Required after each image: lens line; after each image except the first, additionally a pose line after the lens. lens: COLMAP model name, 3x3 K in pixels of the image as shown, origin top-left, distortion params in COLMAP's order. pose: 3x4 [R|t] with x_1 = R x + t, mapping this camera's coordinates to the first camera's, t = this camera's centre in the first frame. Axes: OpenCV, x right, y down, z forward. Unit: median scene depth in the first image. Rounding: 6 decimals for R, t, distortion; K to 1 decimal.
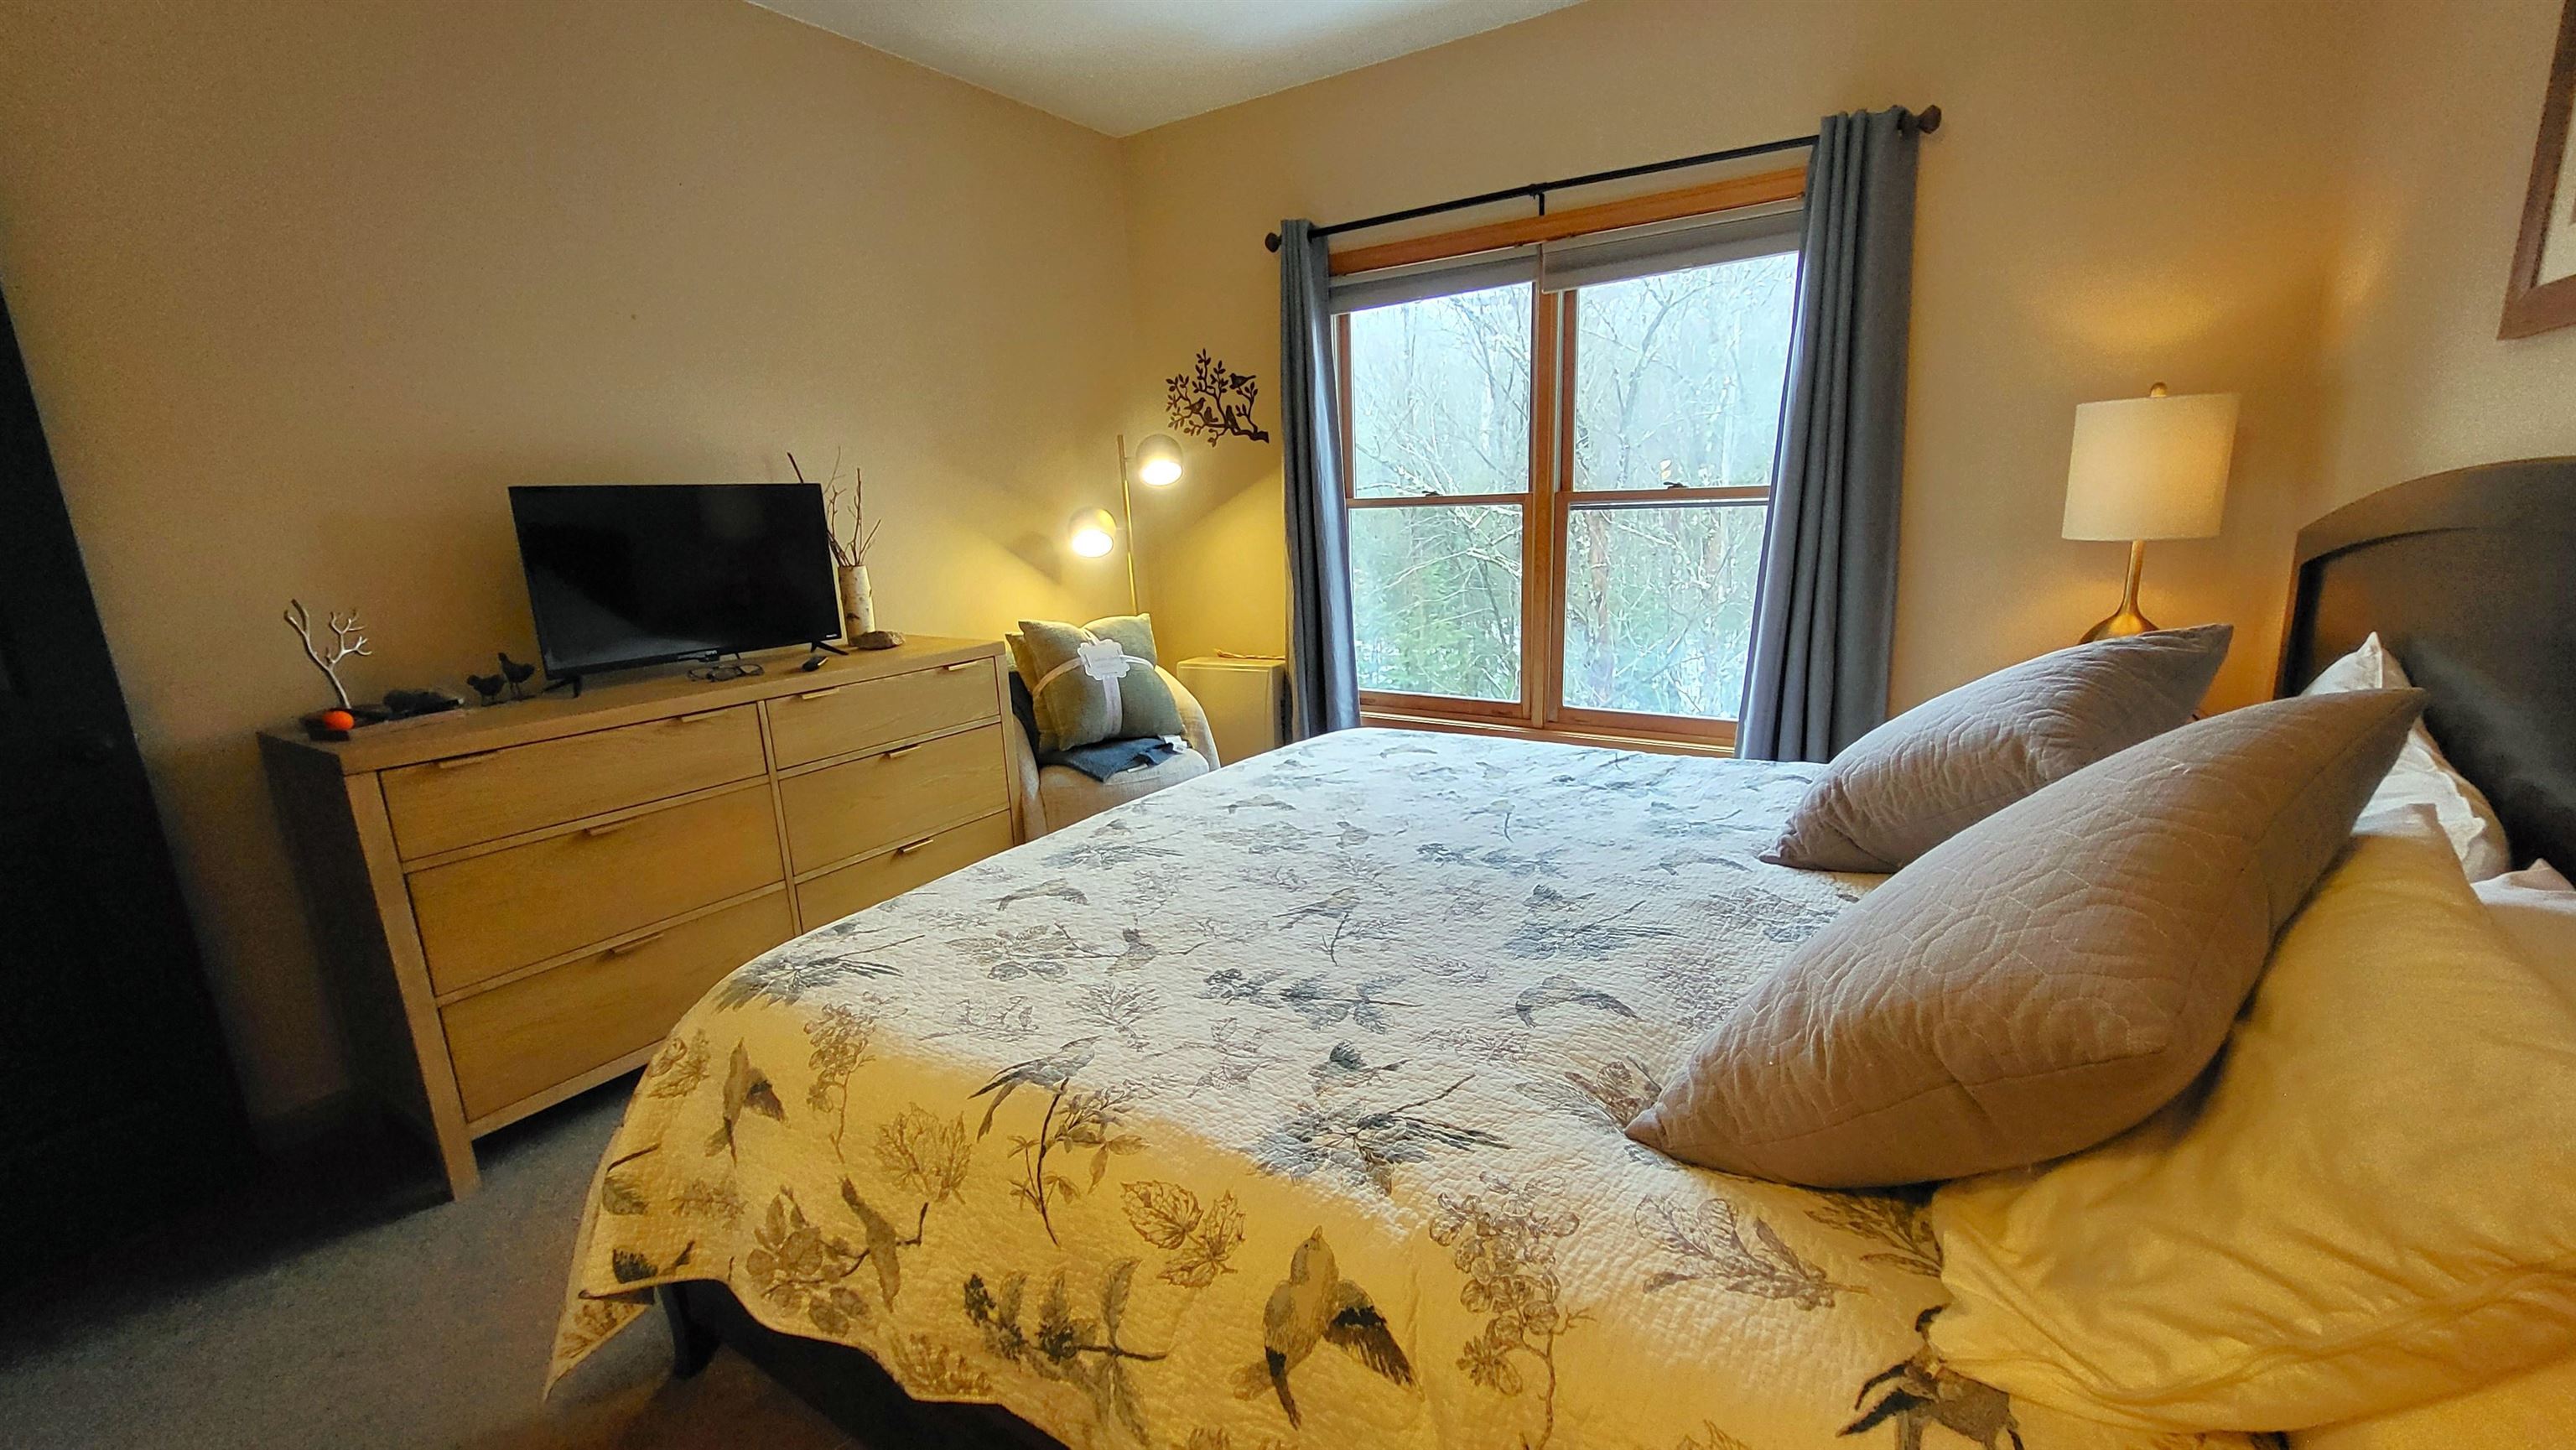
lens RADIAL K [[1016.8, 0, 1303.0], [0, 1016.8, 732.1], [0, 0, 1]] dist [-0.000157, -0.000075]
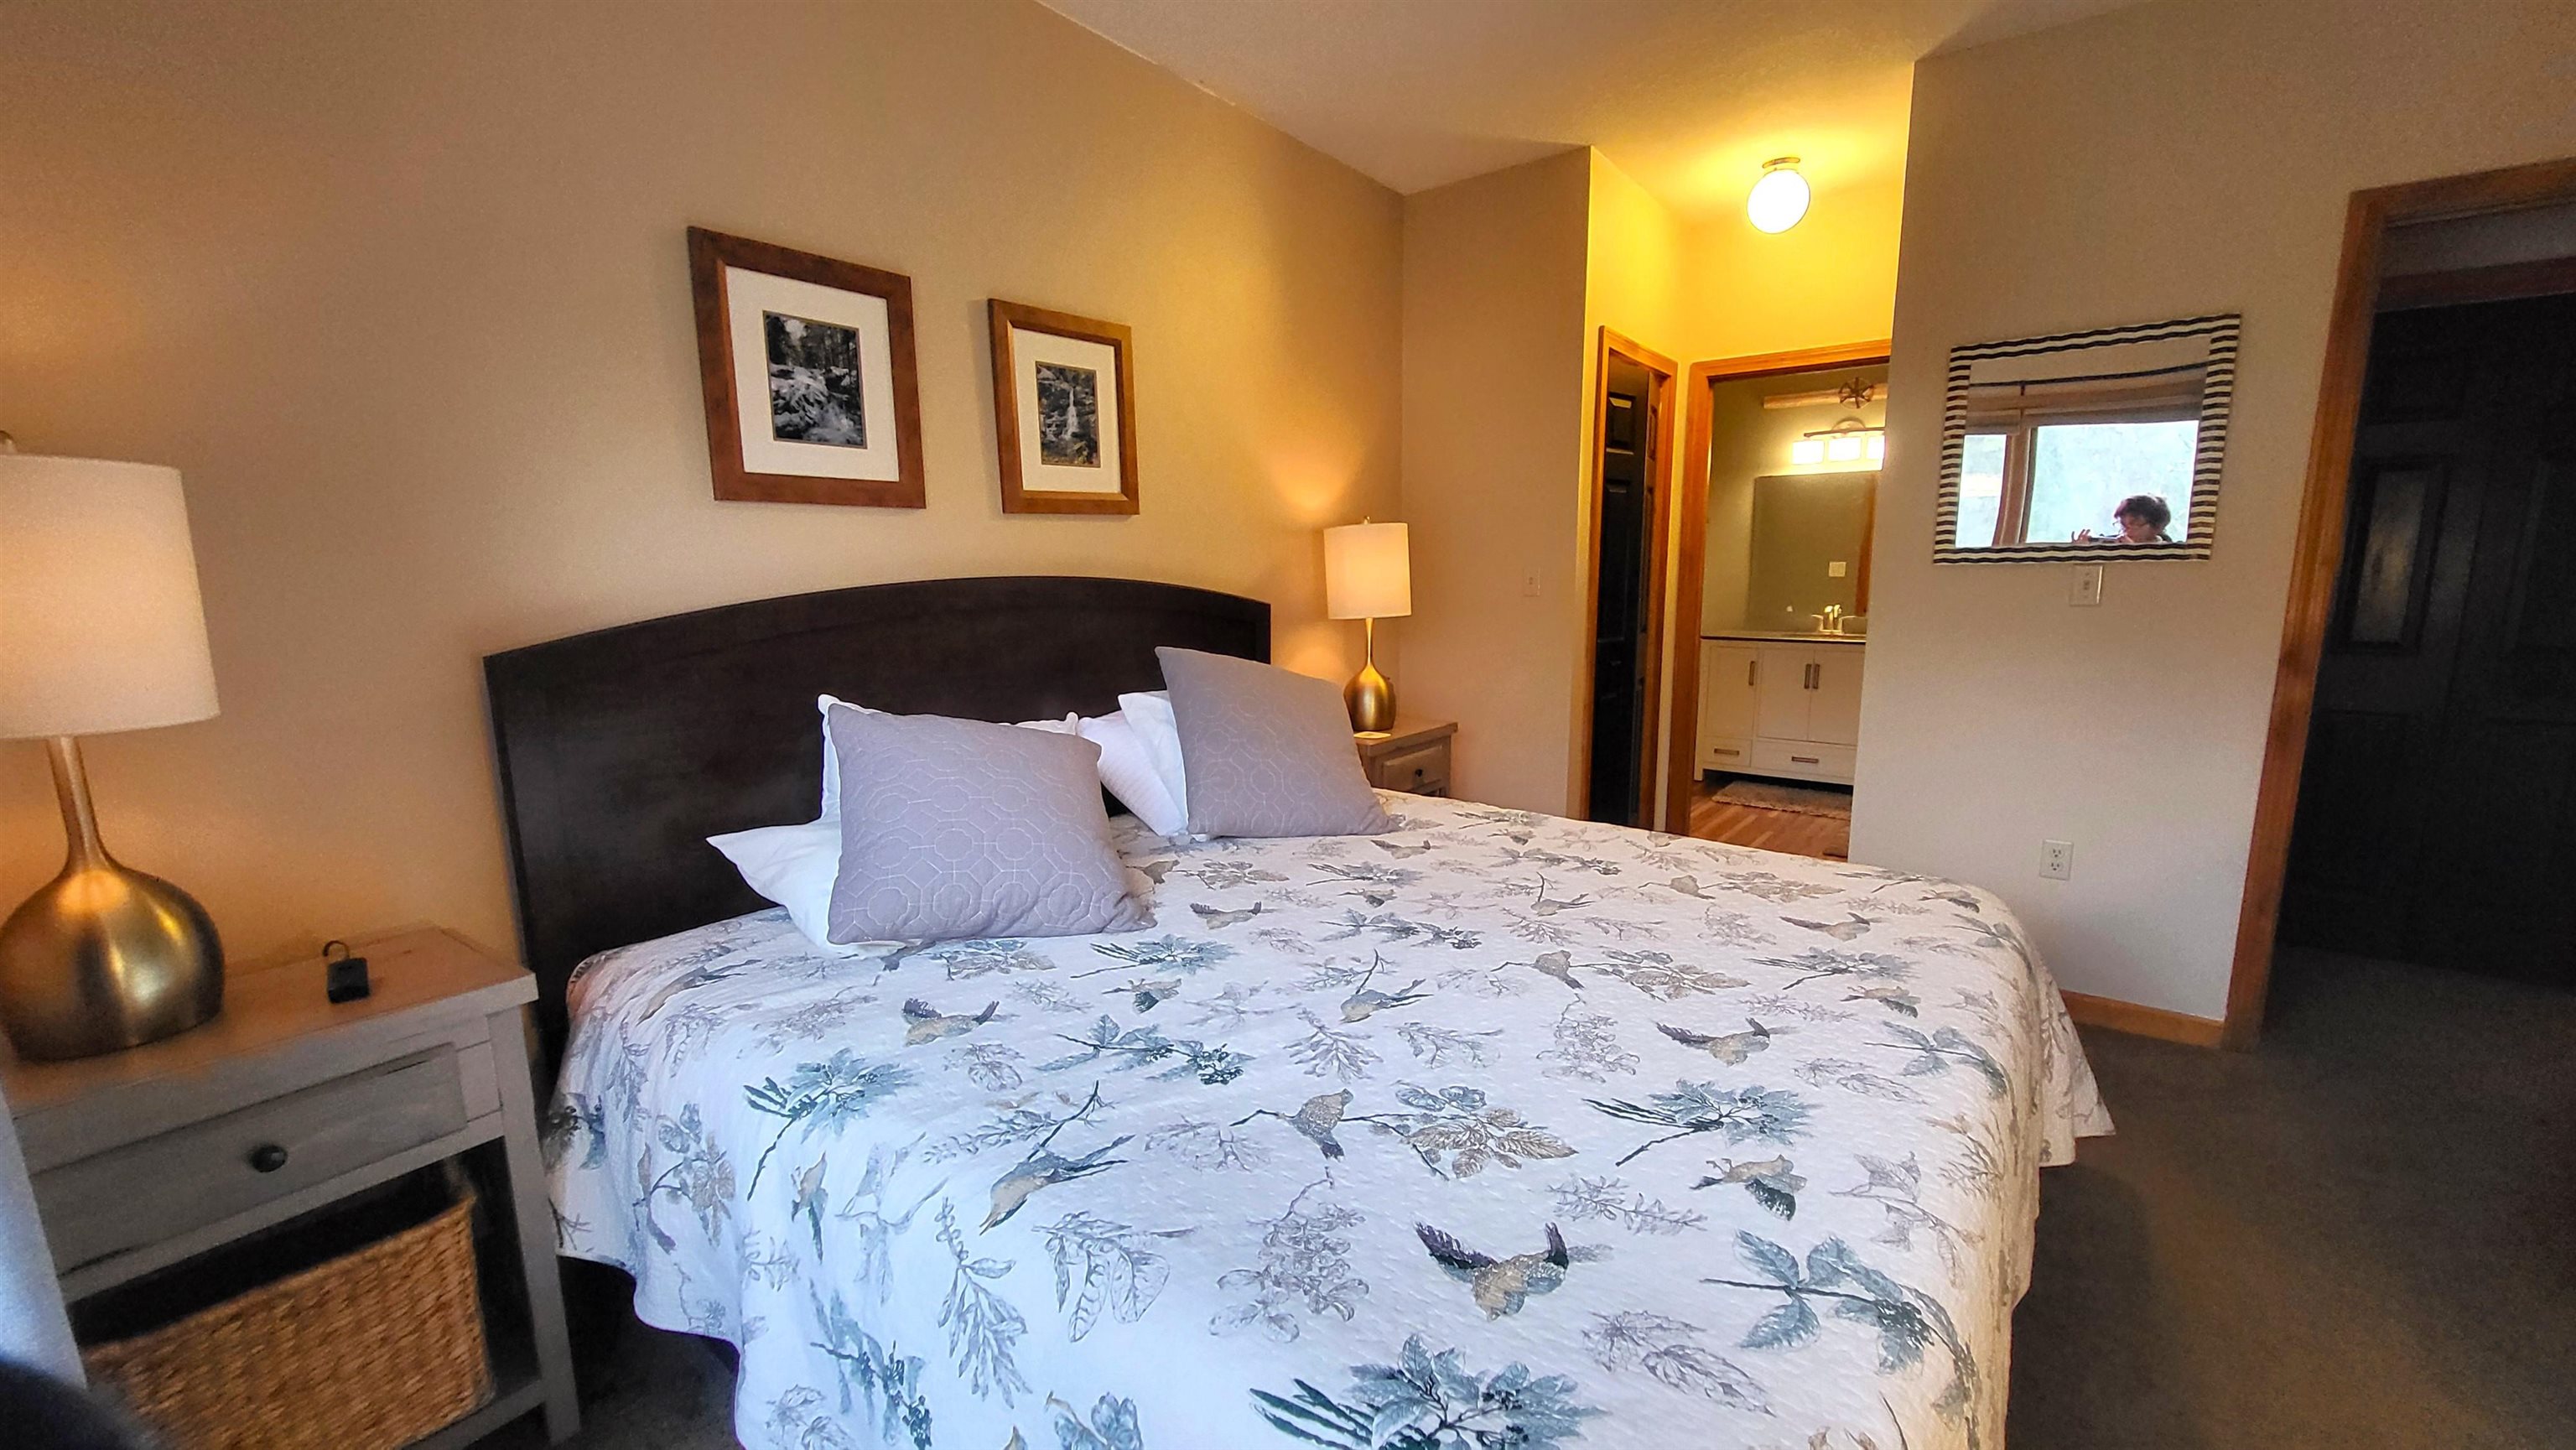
lens RADIAL K [[1016.8, 0, 1303.0], [0, 1016.8, 732.1], [0, 0, 1]] dist [-0.000157, -0.000075]
pose [[-0.995975, 0.035684, 0.082219, 0.178331], [0.064079, 0.924880, 0.374821, -0.401522], [-0.062667, 0.378580, -0.923444, 1.683548]]
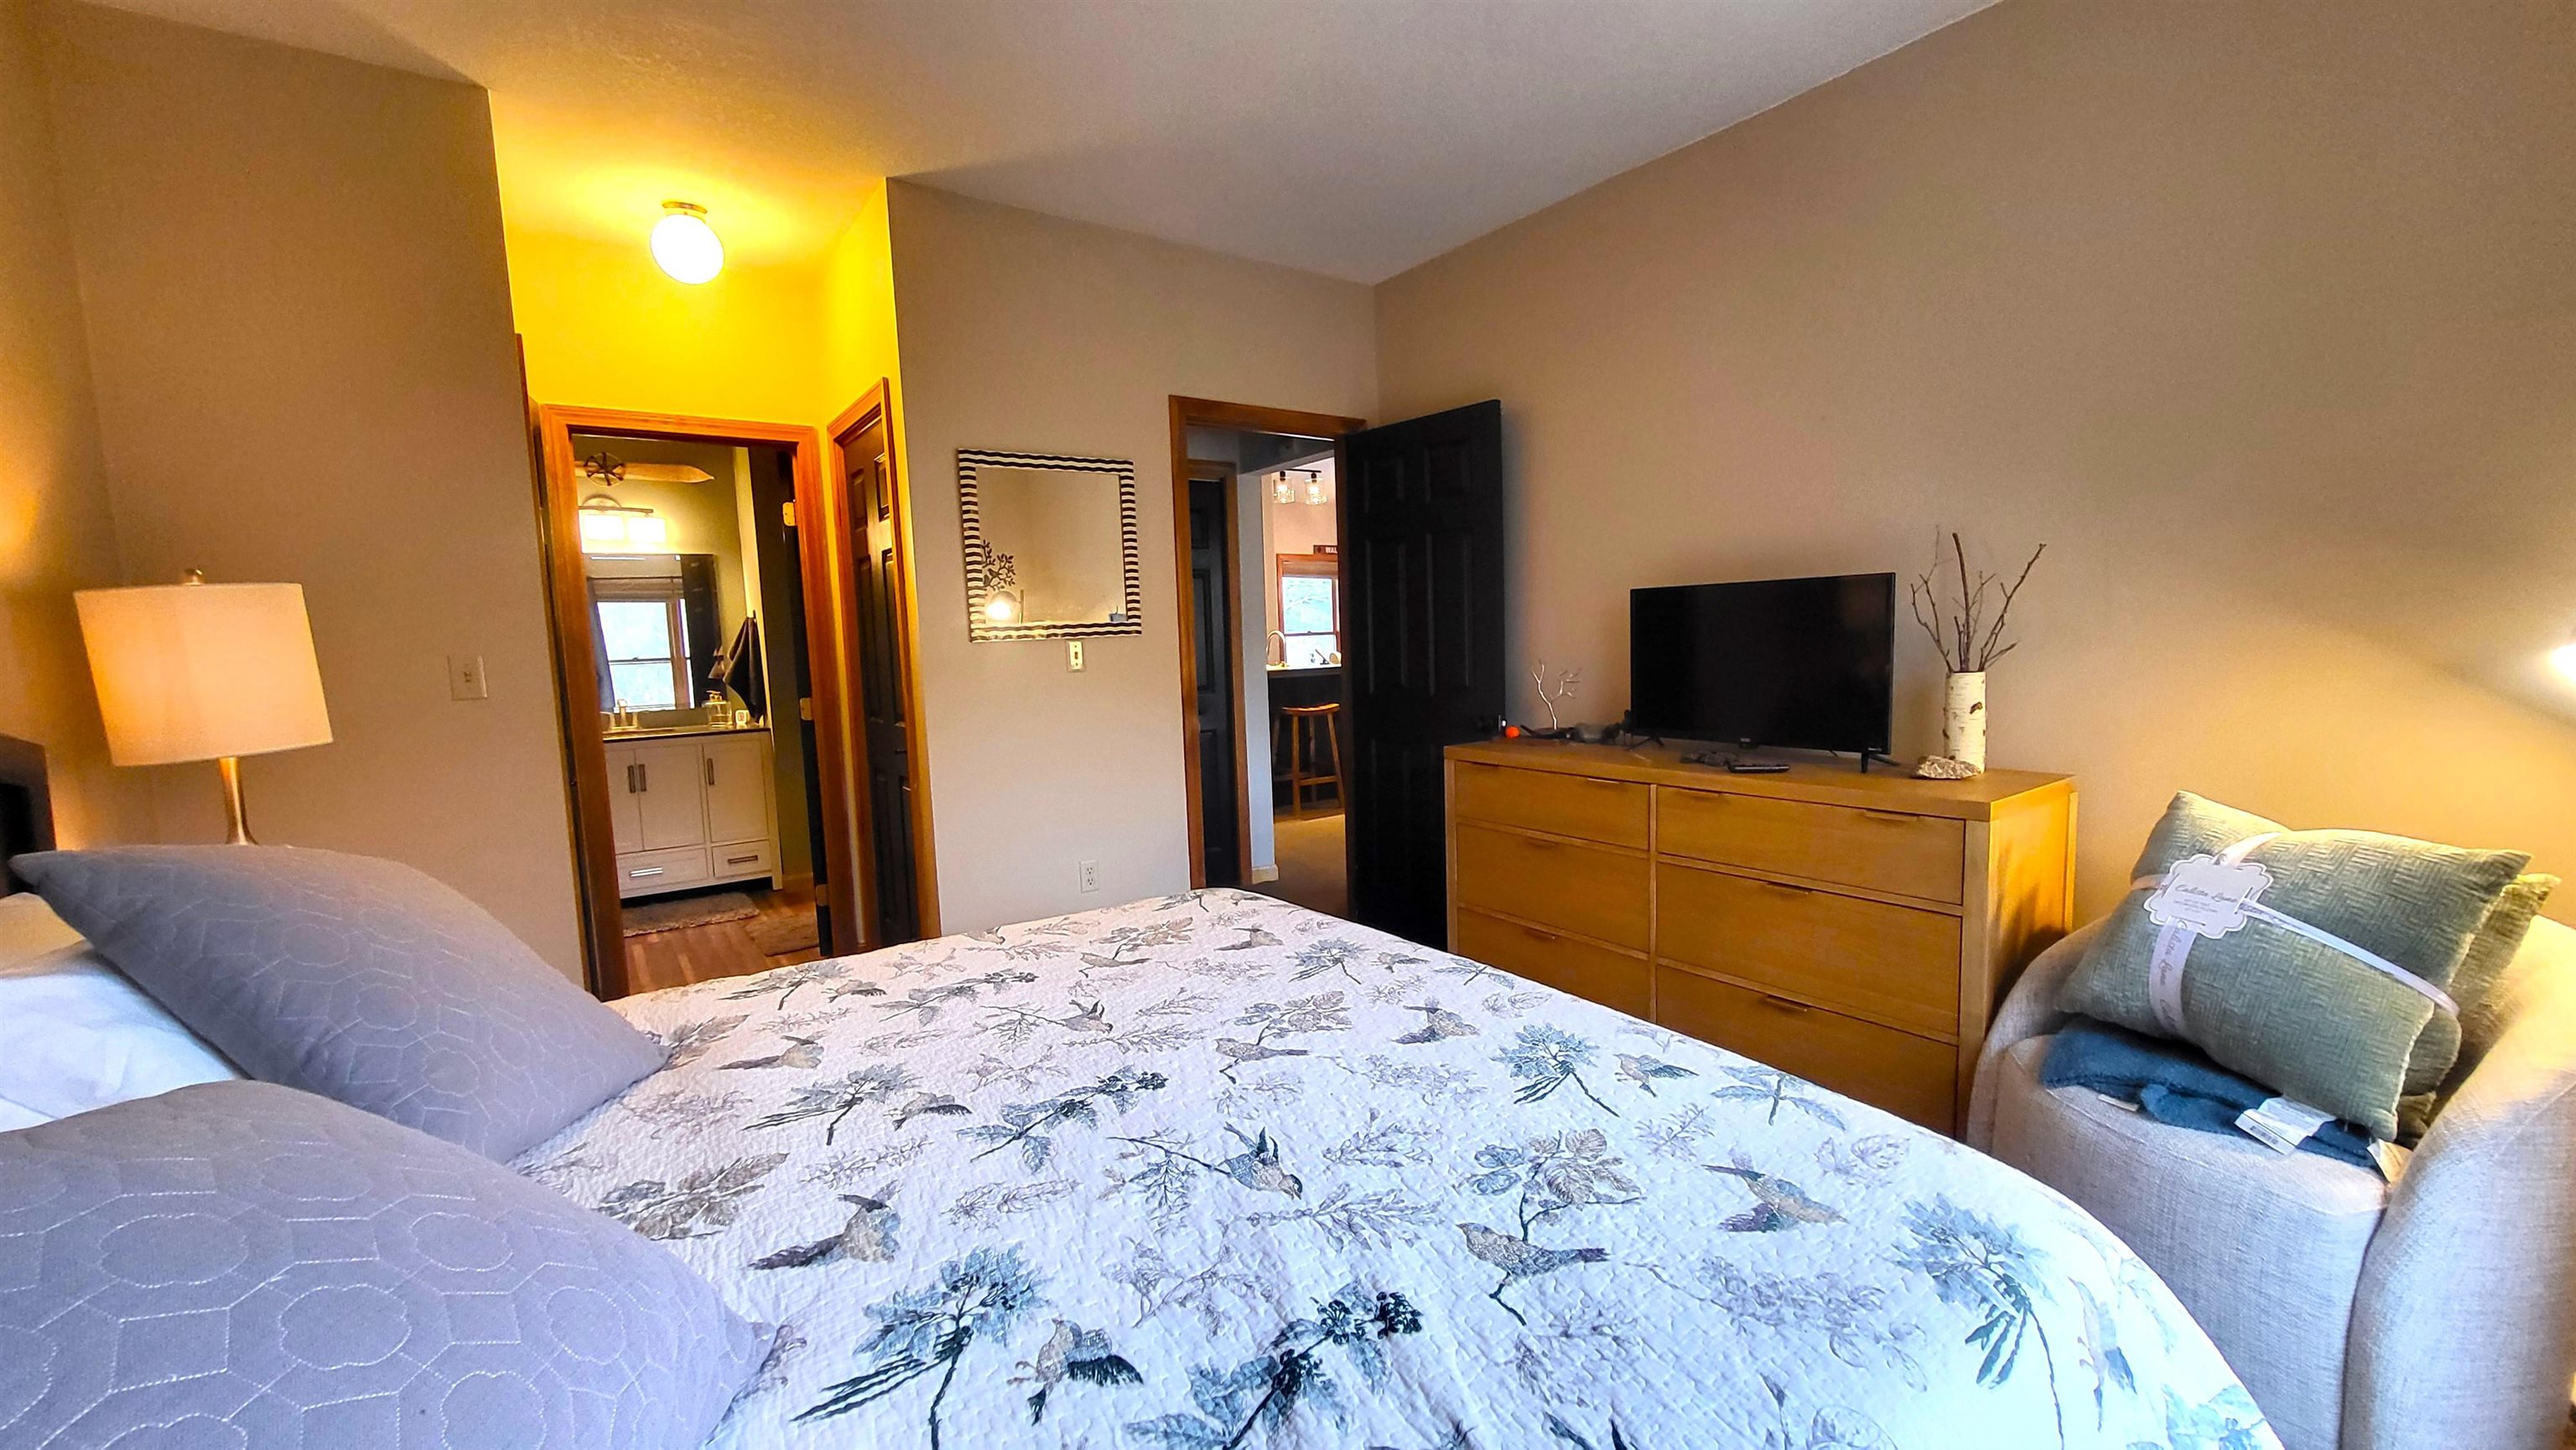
lens RADIAL K [[1016.8, 0, 1303.0], [0, 1016.8, 732.1], [0, 0, 1]] dist [-0.000157, -0.000075]
pose [[-0.358474, 0.140692, -0.922877, 0.712530], [-0.165338, 0.963382, 0.211089, -0.304037], [0.918782, 0.228257, -0.322085, 1.207747]]
